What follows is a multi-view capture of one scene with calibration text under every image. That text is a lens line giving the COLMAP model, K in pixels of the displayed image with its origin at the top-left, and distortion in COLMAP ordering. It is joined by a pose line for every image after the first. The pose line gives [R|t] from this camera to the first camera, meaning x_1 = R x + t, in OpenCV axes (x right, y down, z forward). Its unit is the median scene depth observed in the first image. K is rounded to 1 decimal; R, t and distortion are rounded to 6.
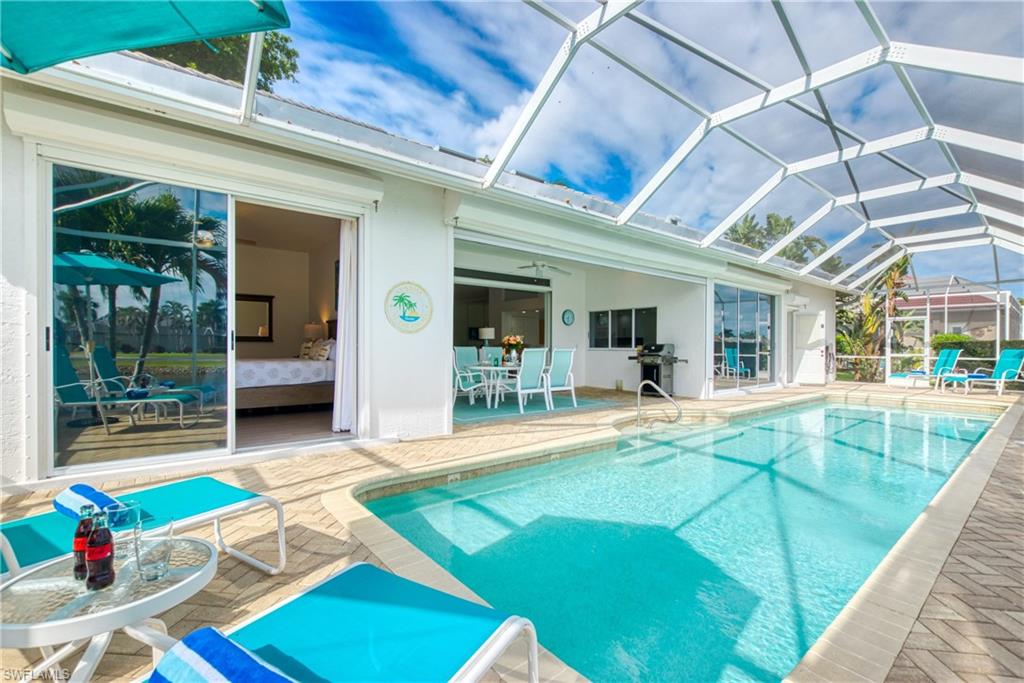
lens RADIAL K [[449.4, 0, 512.0], [0, 449.4, 341.5], [0, 0, 1]] dist [-0.017878, -0.000118]
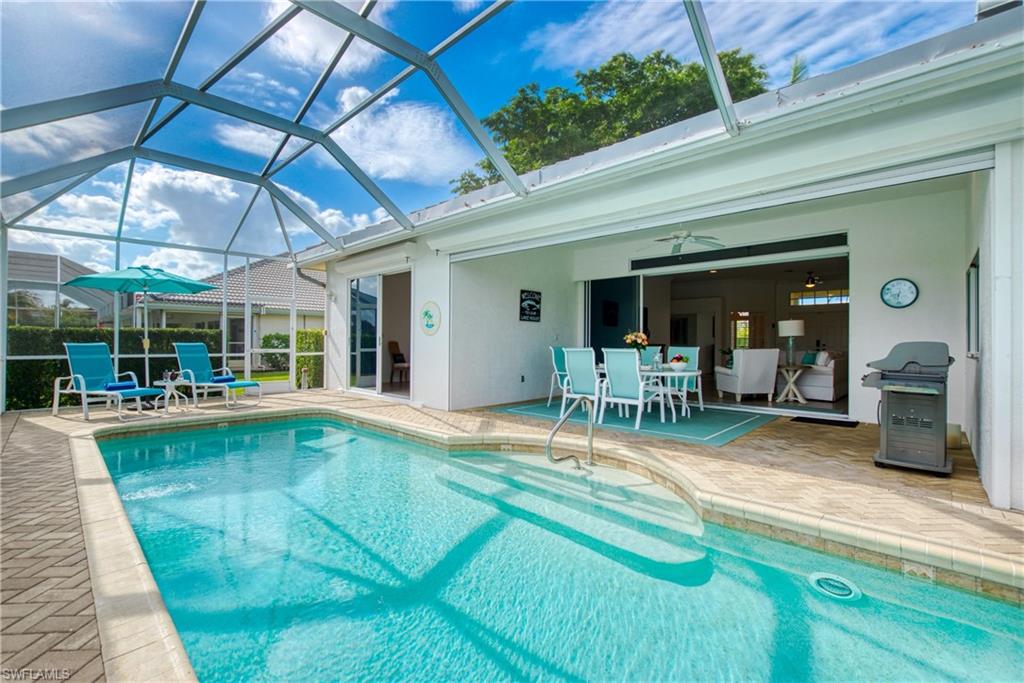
lens RADIAL K [[449.4, 0, 512.0], [0, 449.4, 341.5], [0, 0, 1]] dist [-0.017878, -0.000118]
pose [[0.133356, 0.003209, -0.991063, 1.111815], [0.004495, 0.999983, 0.003843, -0.003883], [0.991058, -0.004967, 0.133340, 0.932369]]
